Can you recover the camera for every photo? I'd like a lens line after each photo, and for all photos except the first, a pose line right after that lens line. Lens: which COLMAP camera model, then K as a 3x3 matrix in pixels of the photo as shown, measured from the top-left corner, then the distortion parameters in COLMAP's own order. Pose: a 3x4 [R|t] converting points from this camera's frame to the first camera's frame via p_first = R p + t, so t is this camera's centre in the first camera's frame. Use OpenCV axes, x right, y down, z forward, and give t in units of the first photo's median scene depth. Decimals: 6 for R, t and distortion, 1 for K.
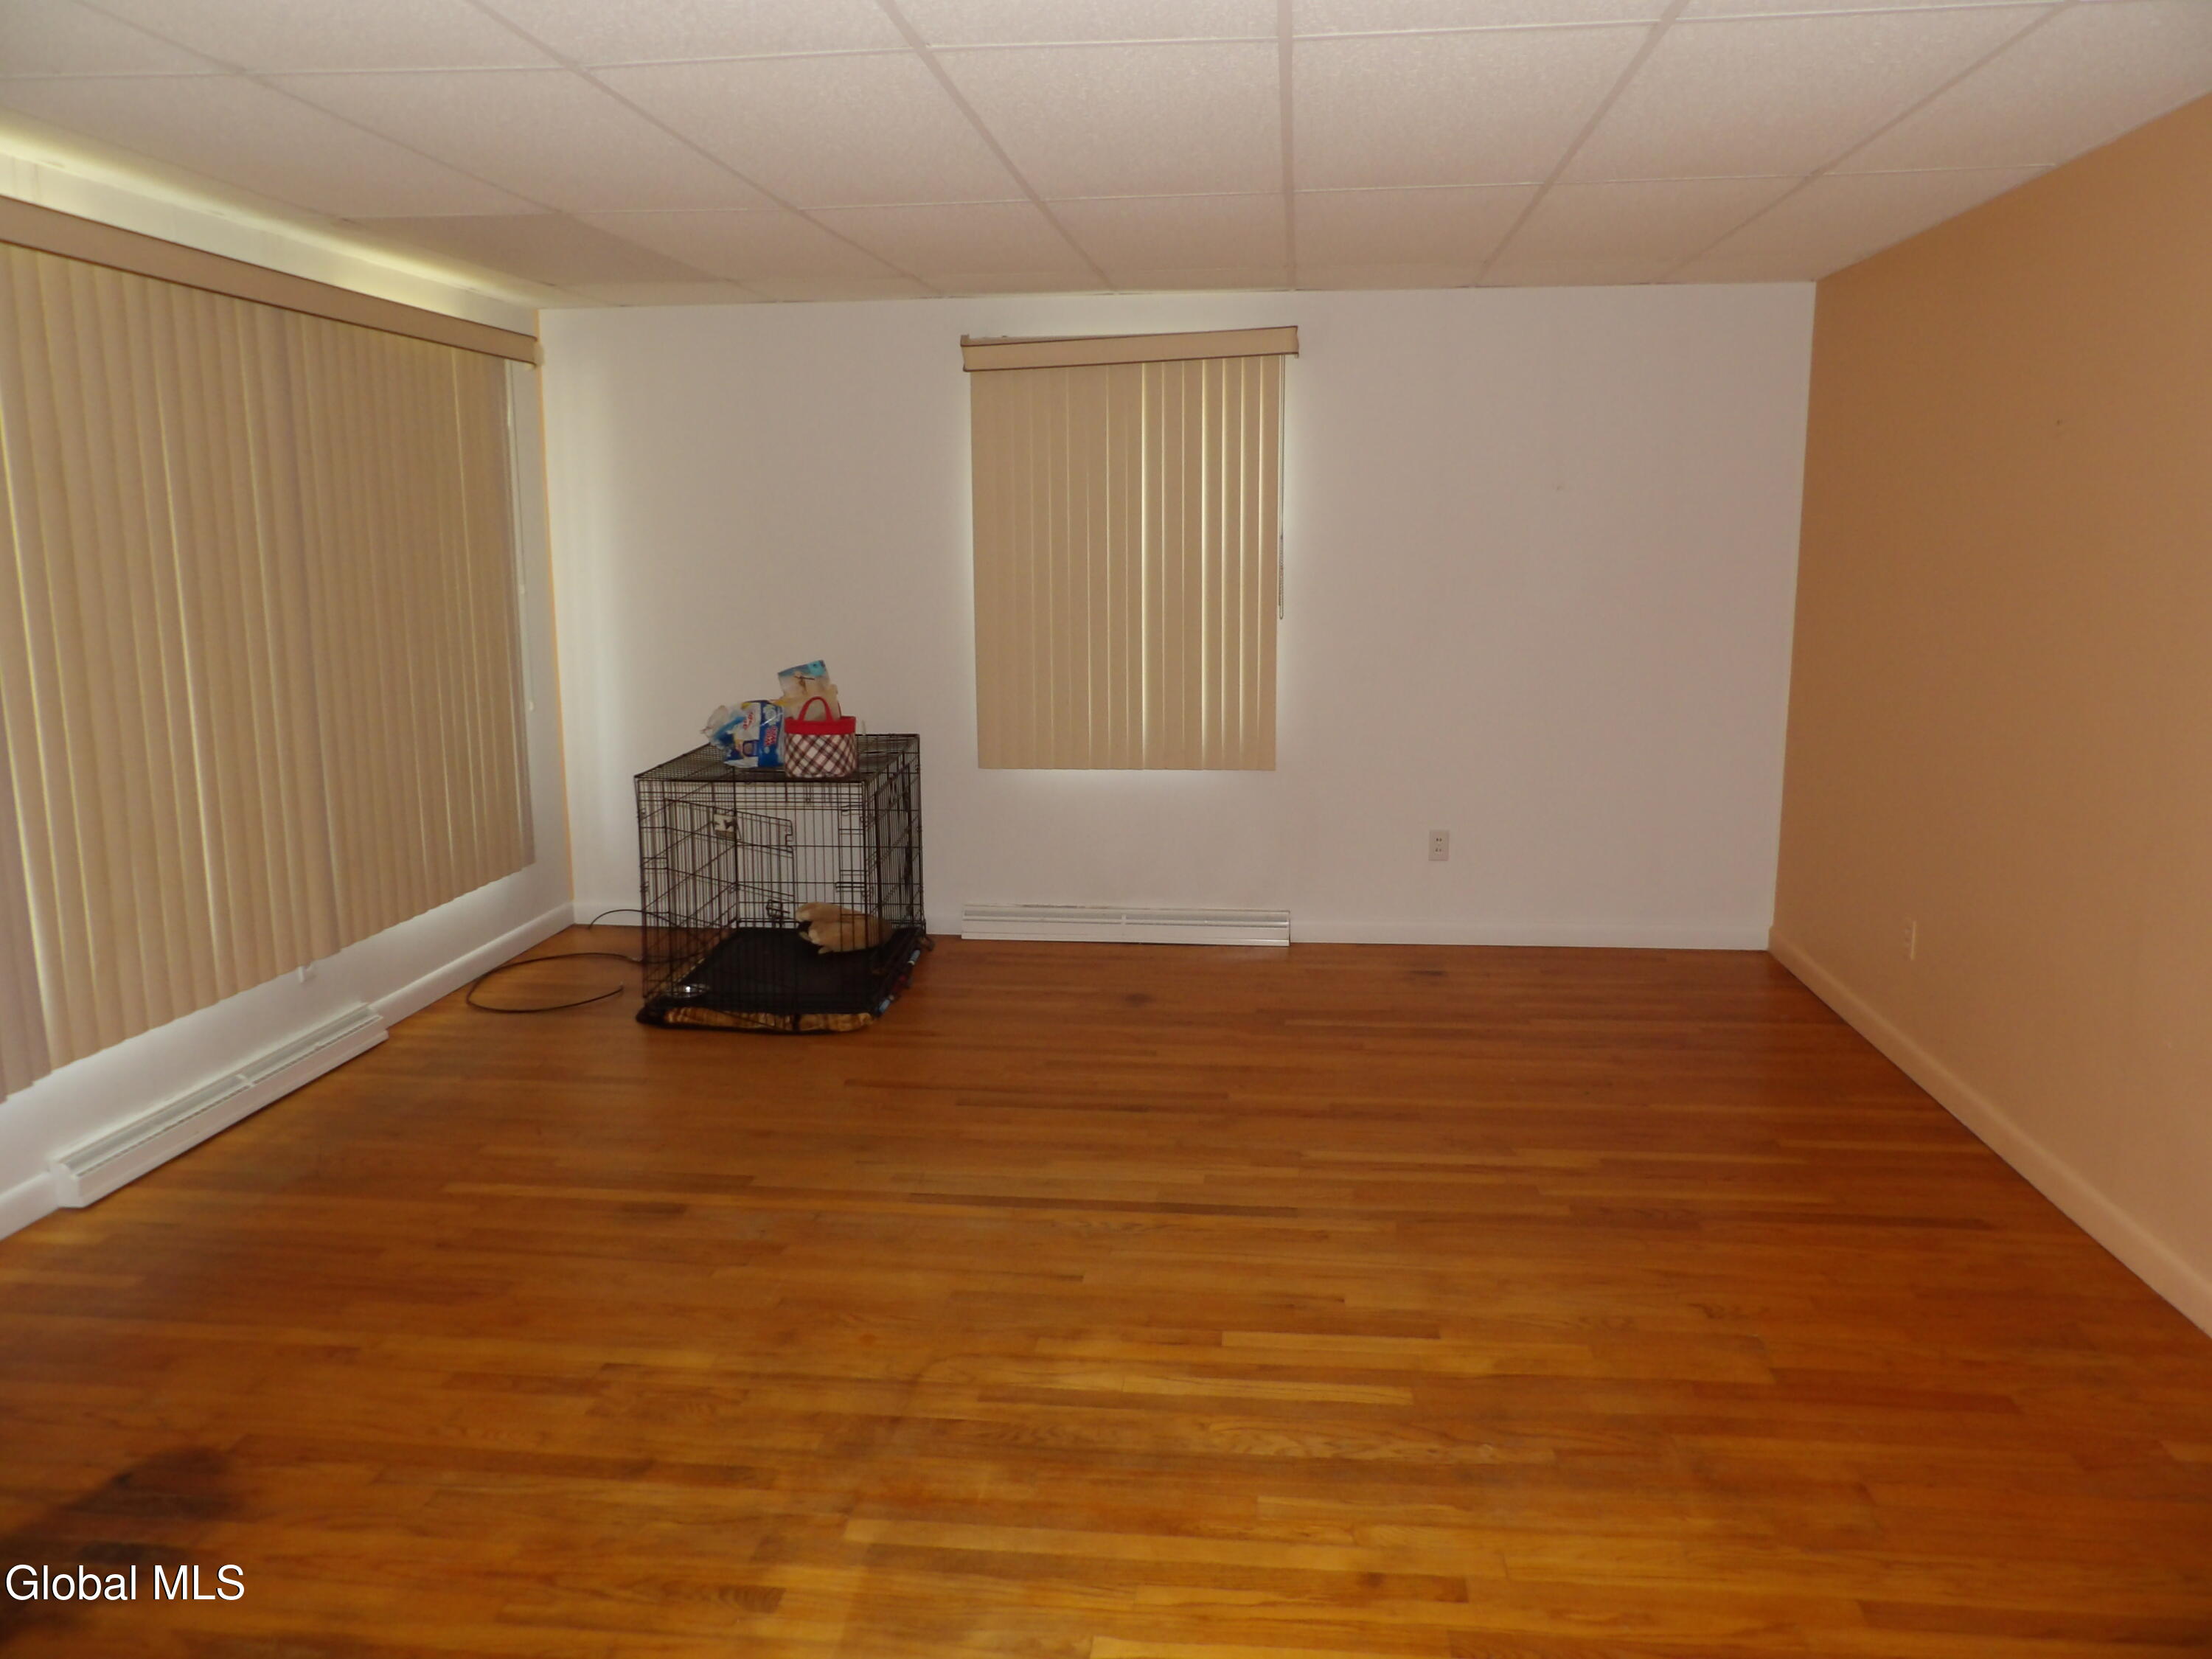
lens RADIAL K [[1586.3, 0, 1111.4], [0, 1586.3, 814.0], [0, 0, 1]] dist [-0.015655, 0.010622]
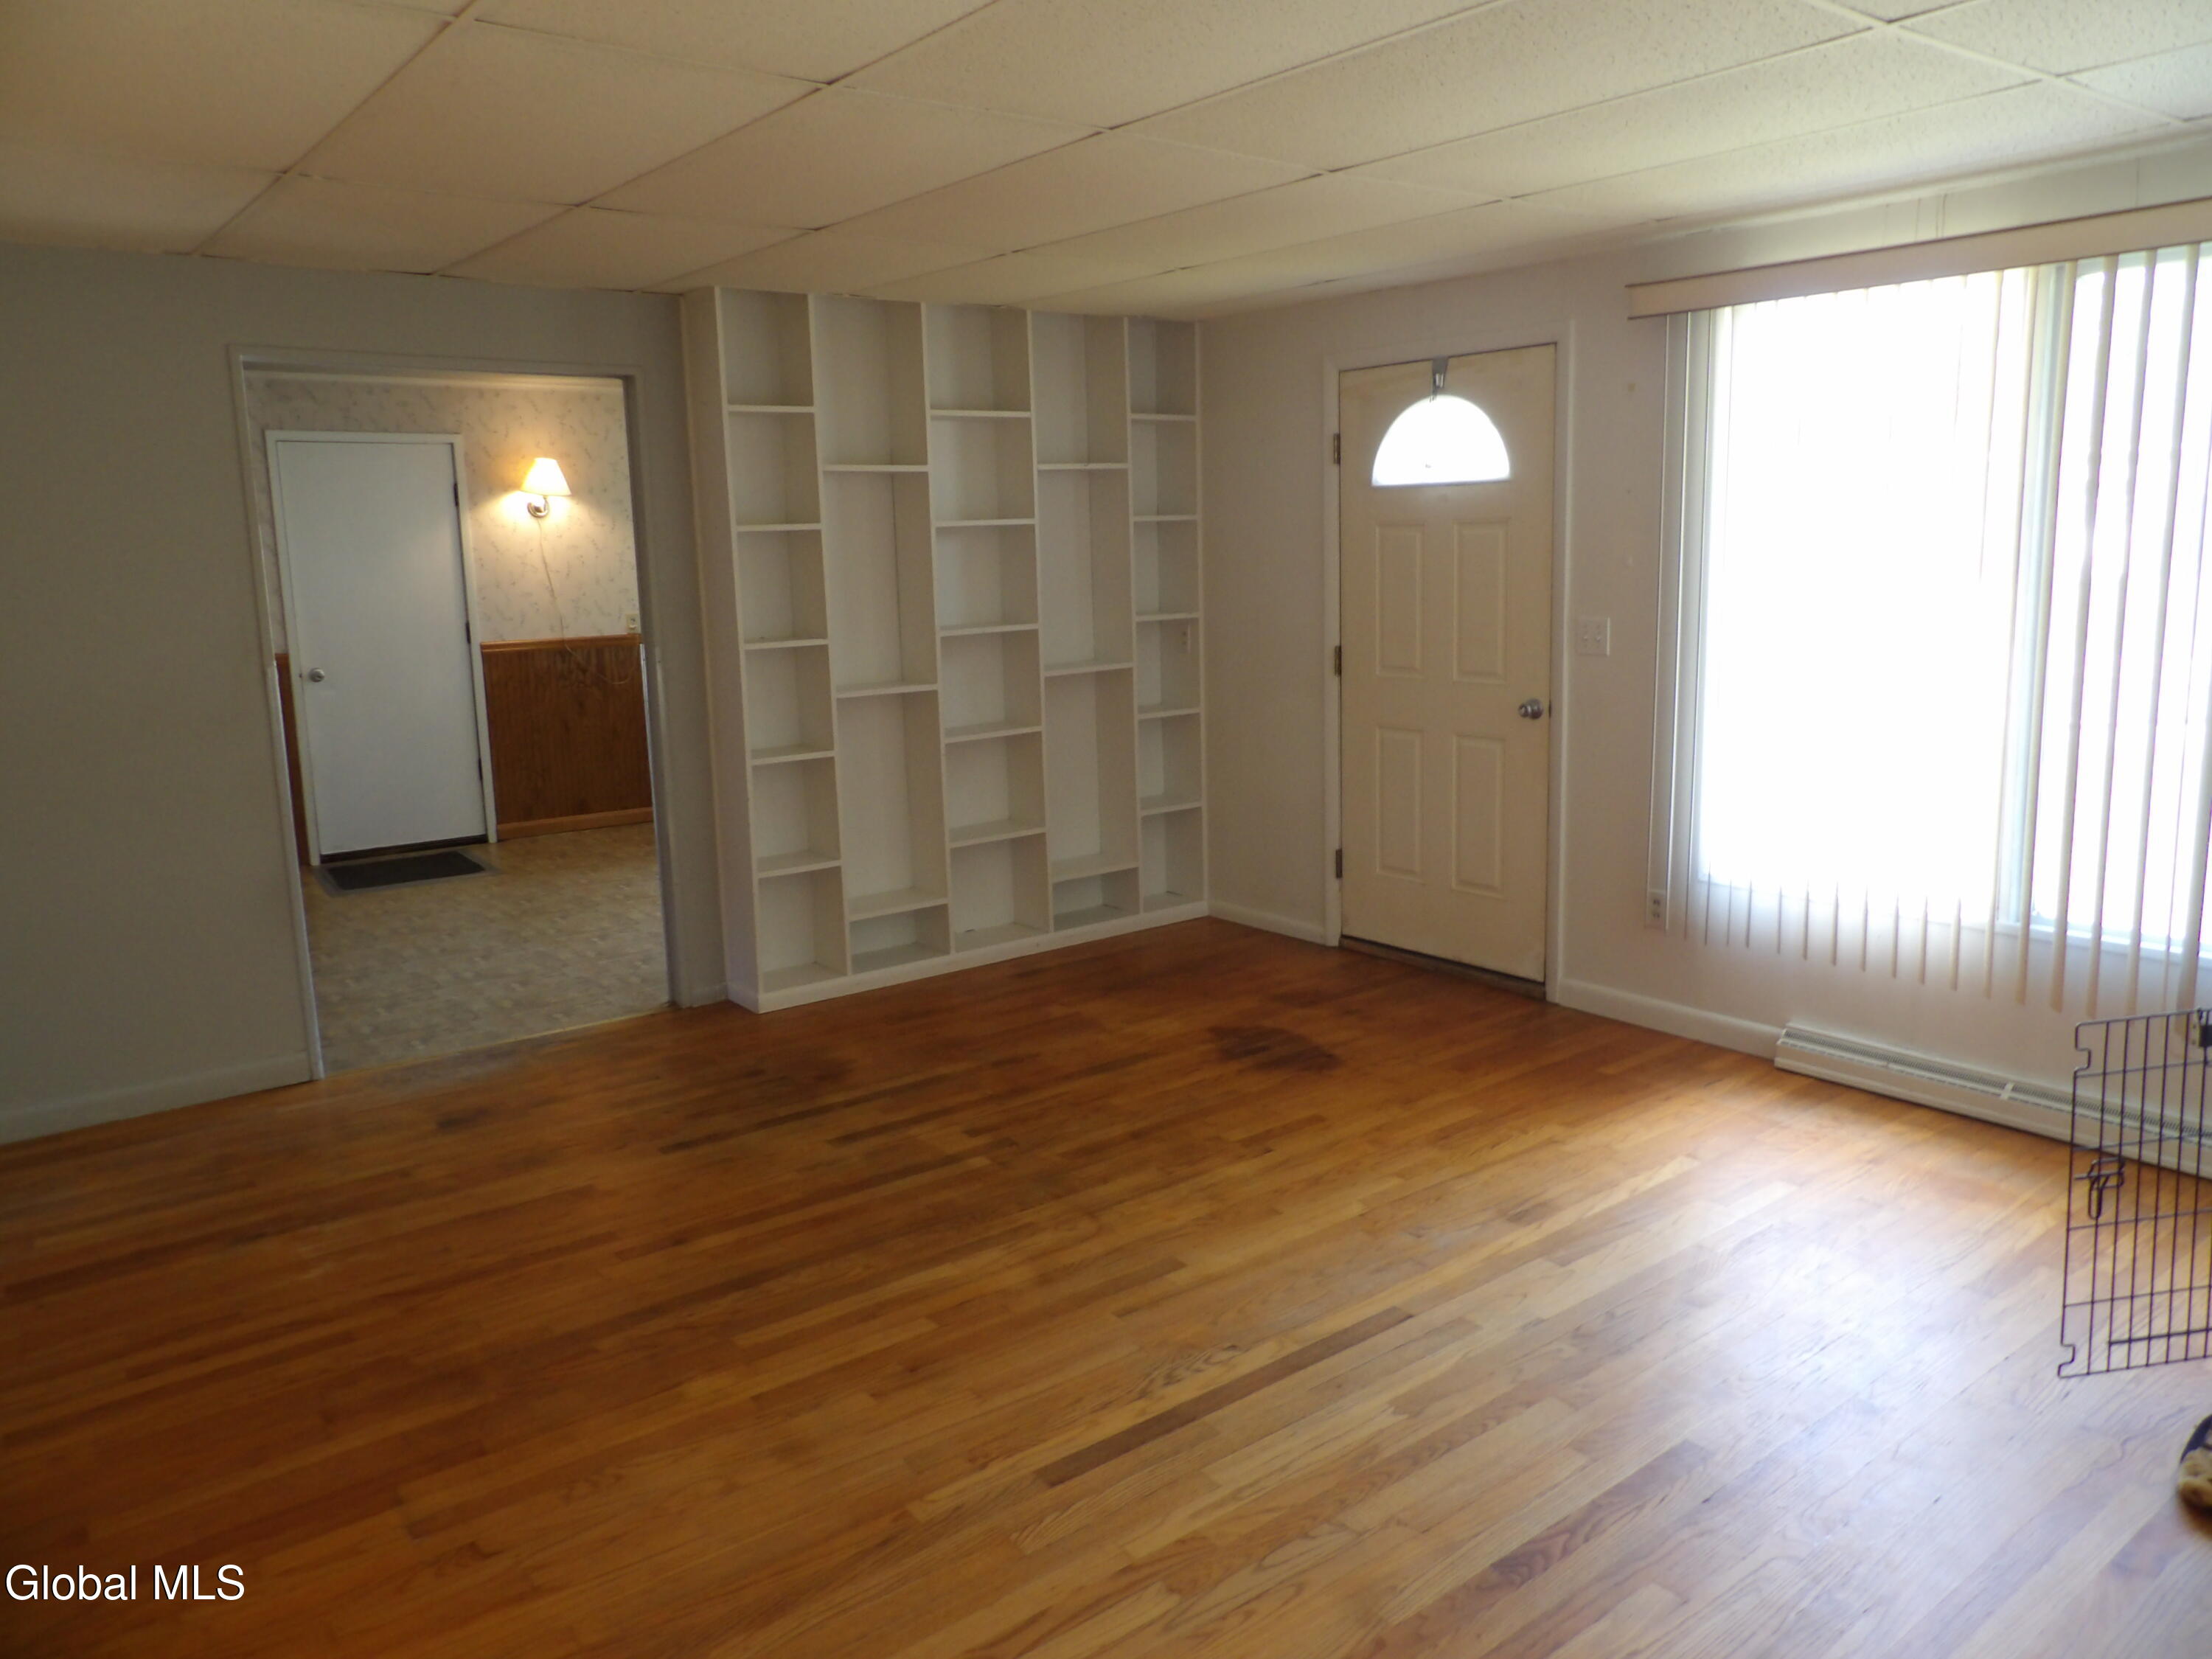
lens RADIAL K [[1586.3, 0, 1111.4], [0, 1586.3, 814.0], [0, 0, 1]] dist [-0.015655, 0.010622]
pose [[-0.721171, 0.139635, -0.678538, 0.727961], [-0.092815, 0.951169, 0.294386, -0.346927], [0.686511, 0.275281, -0.672995, 1.896796]]
